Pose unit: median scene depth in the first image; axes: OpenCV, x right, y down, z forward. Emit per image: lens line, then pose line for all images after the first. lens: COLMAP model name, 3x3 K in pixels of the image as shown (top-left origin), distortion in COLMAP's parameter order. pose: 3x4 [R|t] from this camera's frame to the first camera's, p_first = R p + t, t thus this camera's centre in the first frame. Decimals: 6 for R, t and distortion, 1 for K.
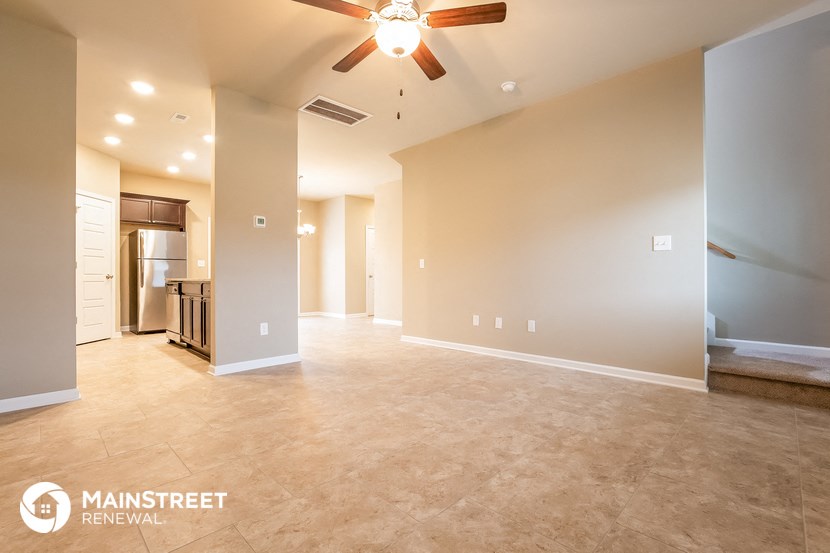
lens RADIAL K [[383.6, 0, 413.2], [0, 383.6, 274.1], [0, 0, 1]] dist [-0.016780, 0.000008]
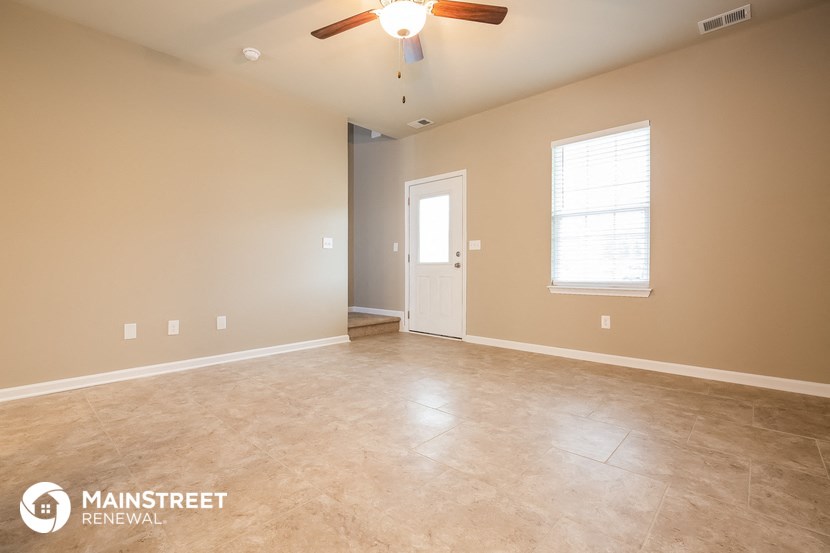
lens RADIAL K [[383.6, 0, 413.2], [0, 383.6, 274.1], [0, 0, 1]] dist [-0.016780, 0.000008]
pose [[-0.045723, -0.010090, 0.998903, -0.869654], [-0.004195, 0.999942, 0.009908, 0.017897], [-0.998945, -0.003737, -0.045762, 0.874221]]
